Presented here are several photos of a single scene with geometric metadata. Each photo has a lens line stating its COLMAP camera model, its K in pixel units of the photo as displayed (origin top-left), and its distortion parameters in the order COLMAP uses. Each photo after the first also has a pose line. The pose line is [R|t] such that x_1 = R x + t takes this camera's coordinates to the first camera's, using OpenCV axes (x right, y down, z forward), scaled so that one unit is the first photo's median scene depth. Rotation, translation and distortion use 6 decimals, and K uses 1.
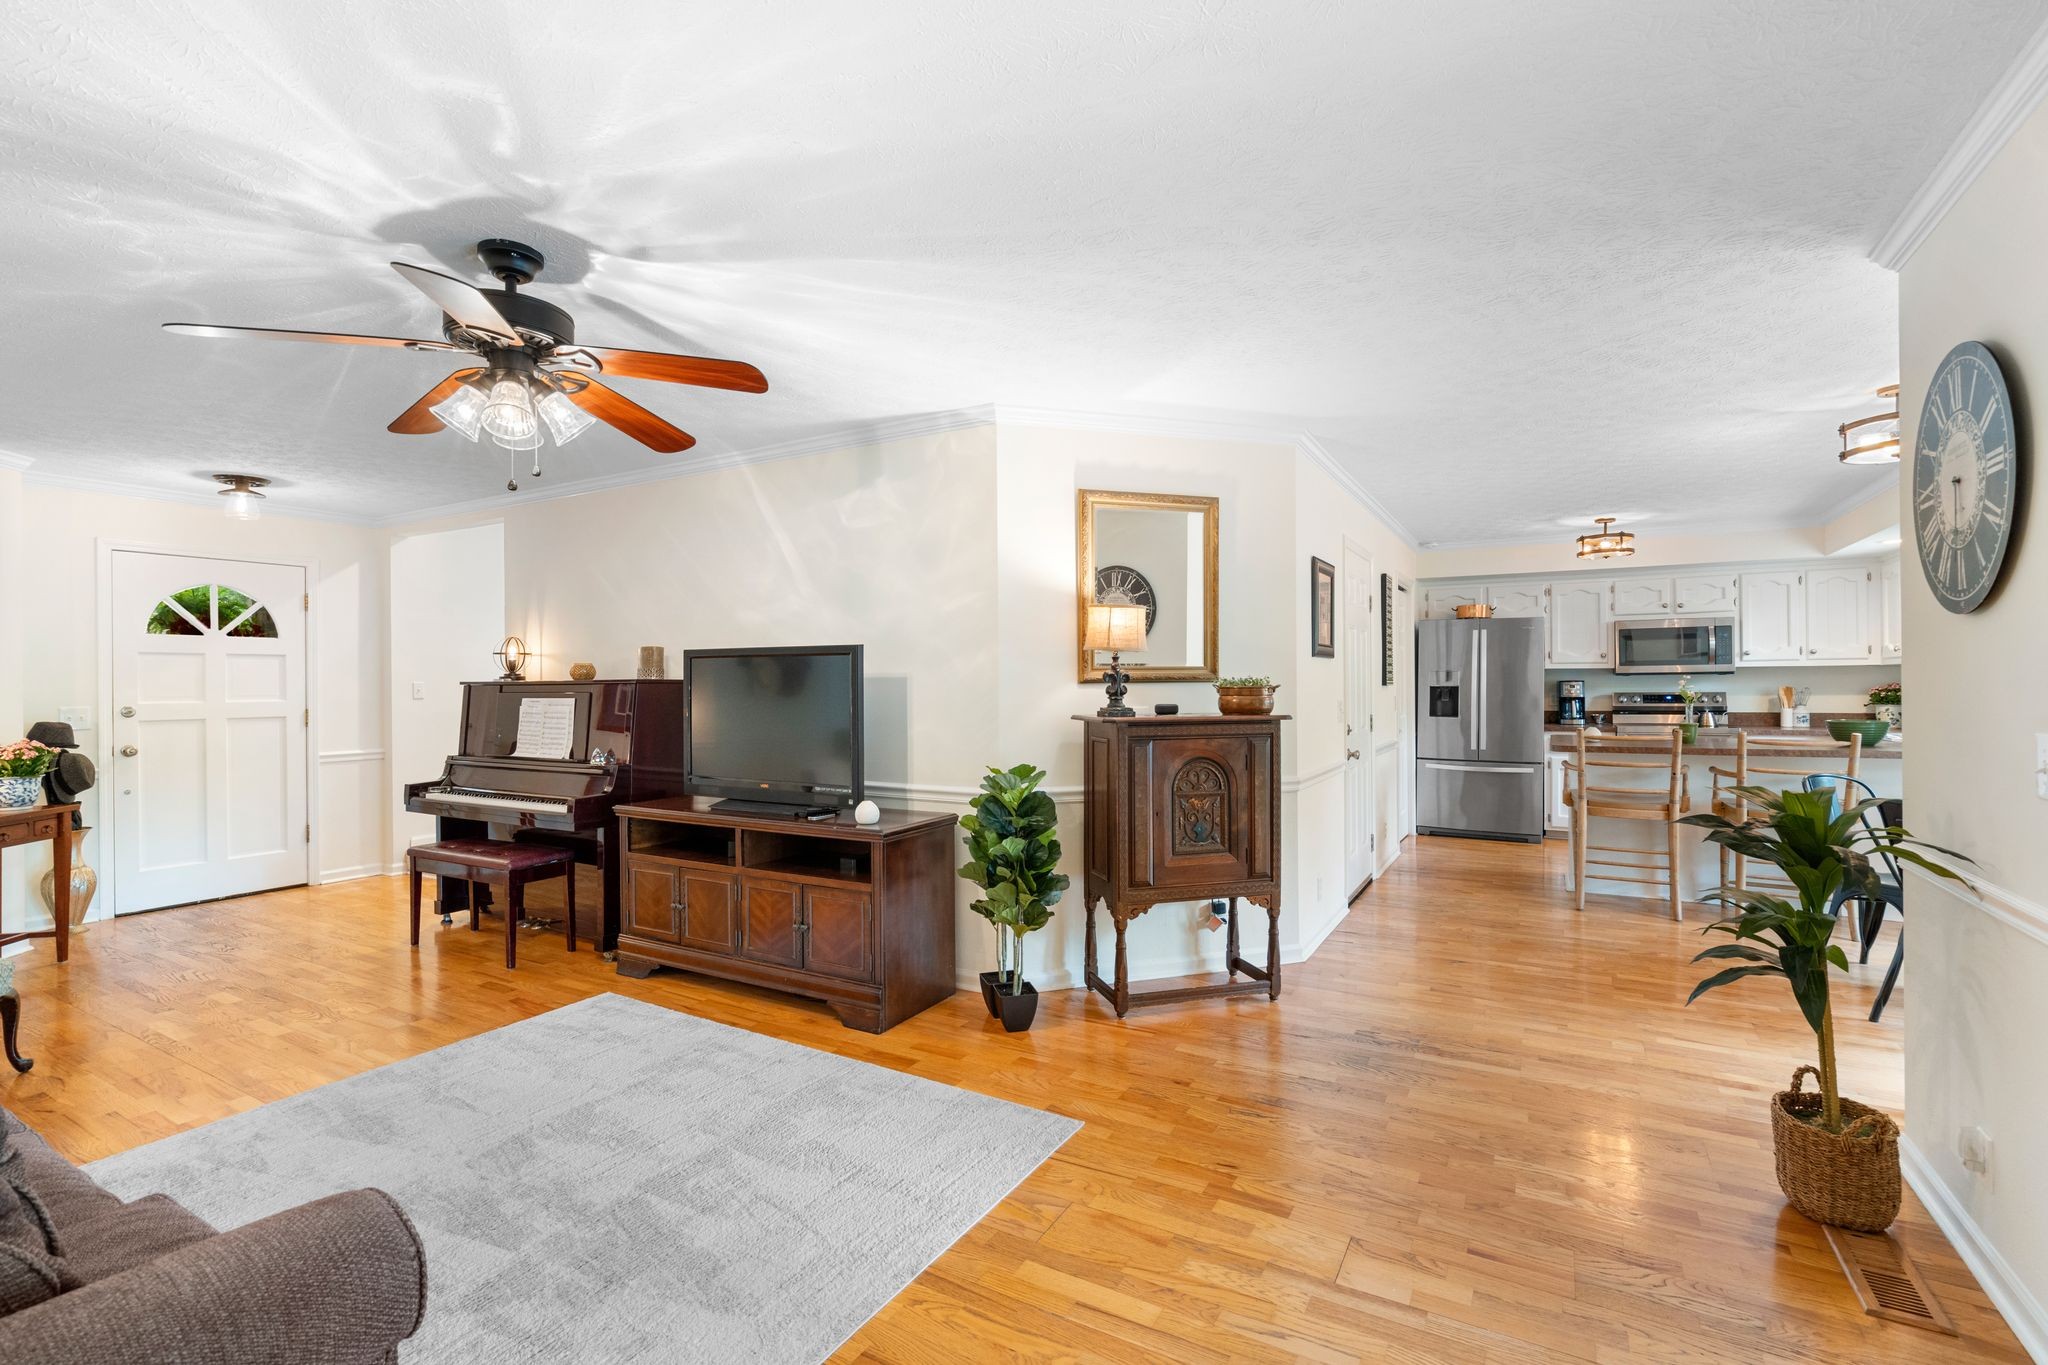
lens RADIAL K [[915.6, 0, 1024.6], [0, 915.6, 680.5], [0, 0, 1]] dist [0.000039, 0.000206]
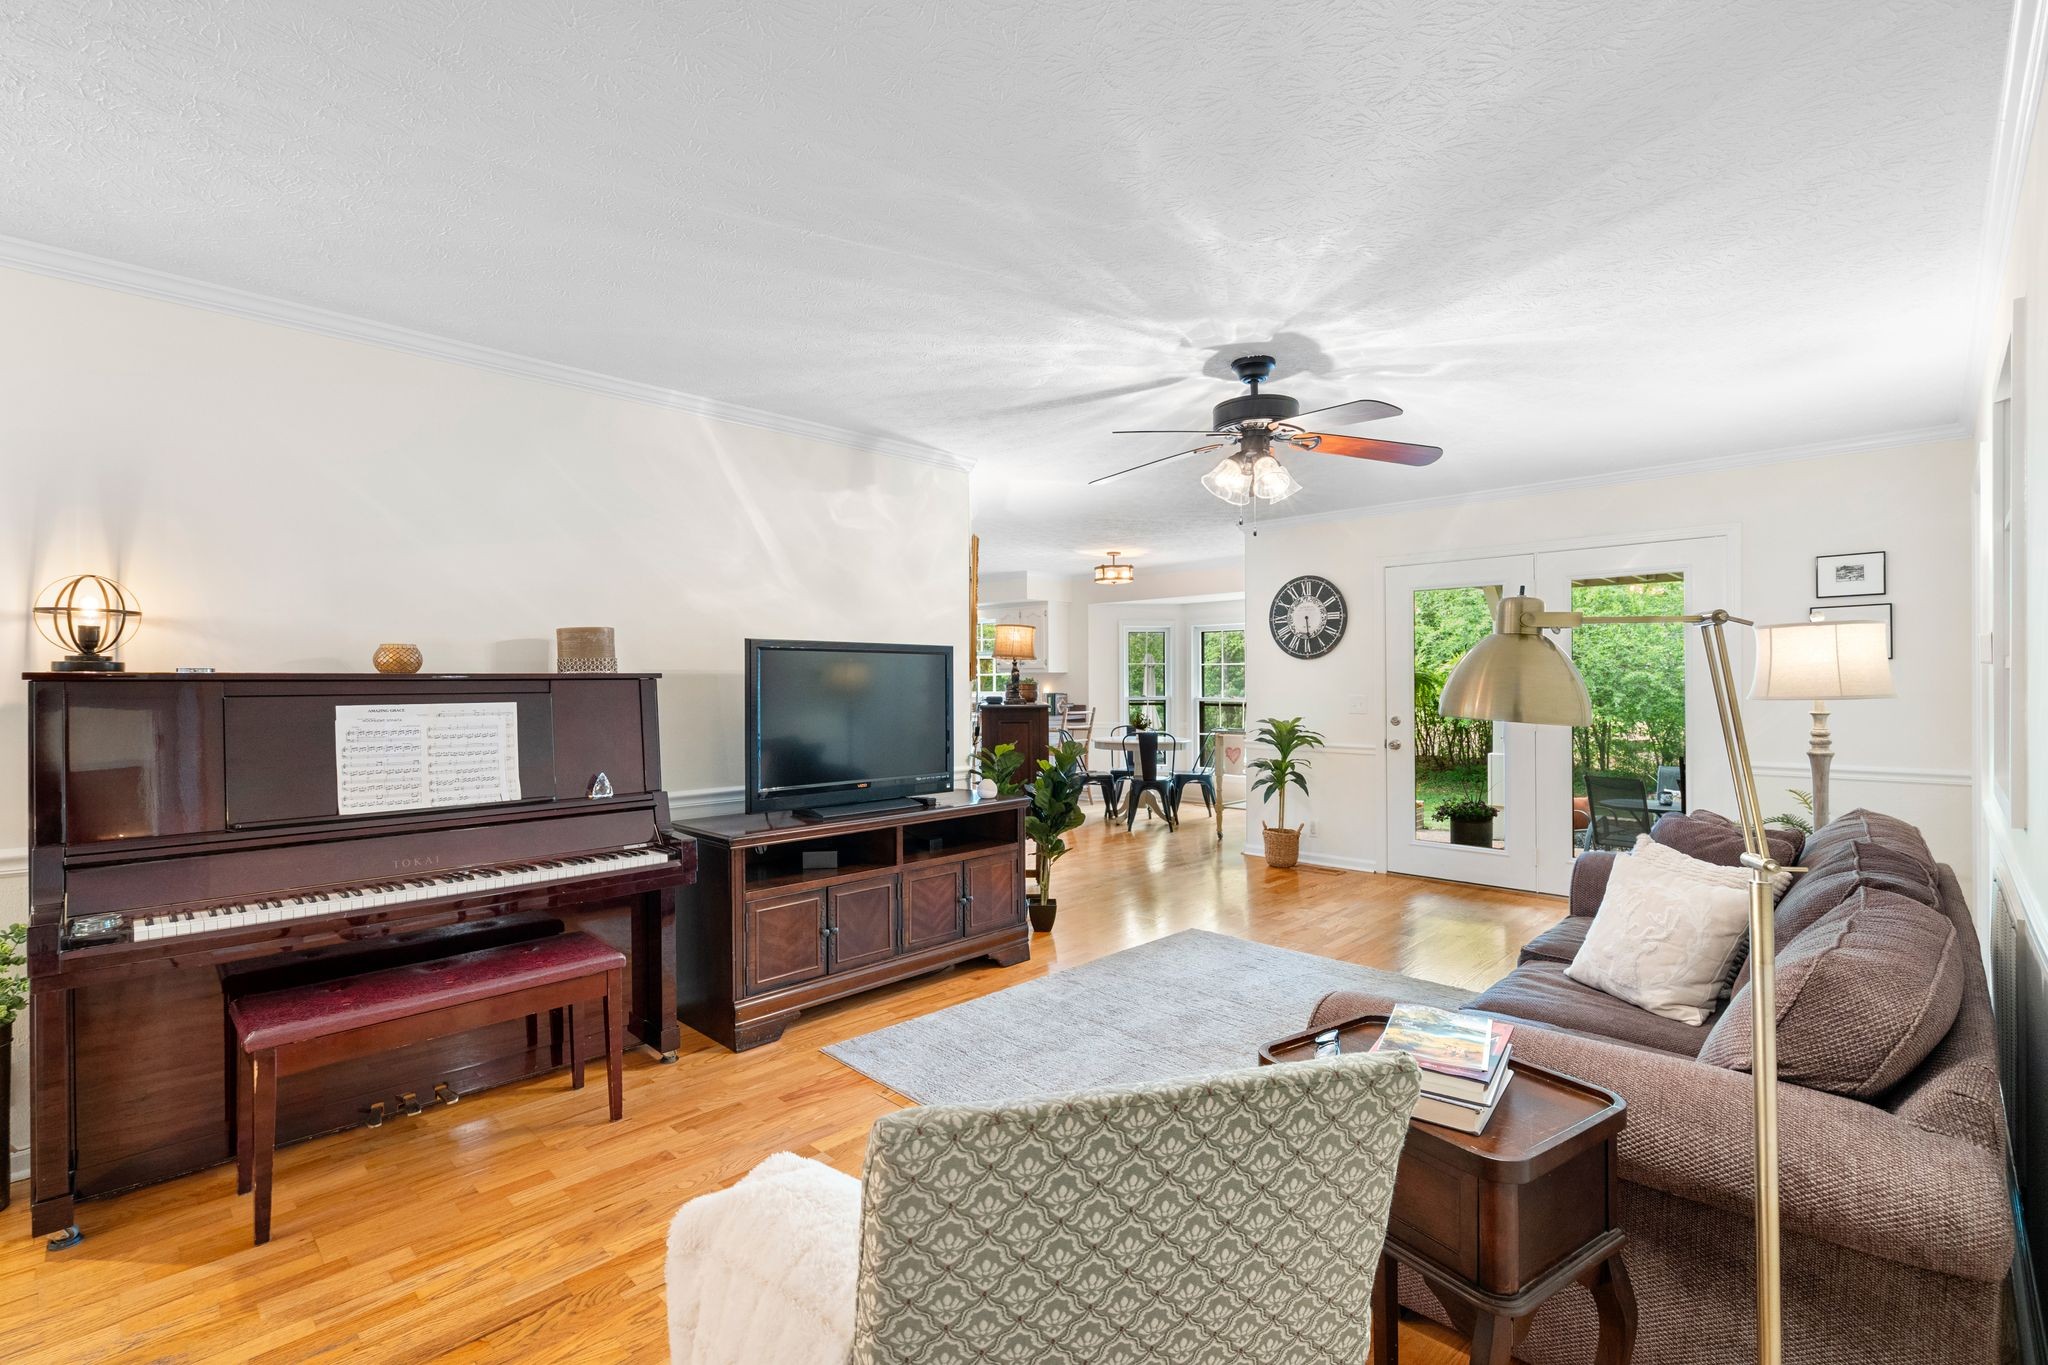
lens RADIAL K [[915.6, 0, 1022.3], [0, 915.6, 685.5], [0, 0, 1]] dist [0.000039, 0.000206]
pose [[0.247592, 0.001020, 0.968864, -1.255794], [-0.000597, 0.999999, -0.000900, 0.010355], [-0.968864, -0.000355, 0.247592, 0.634376]]
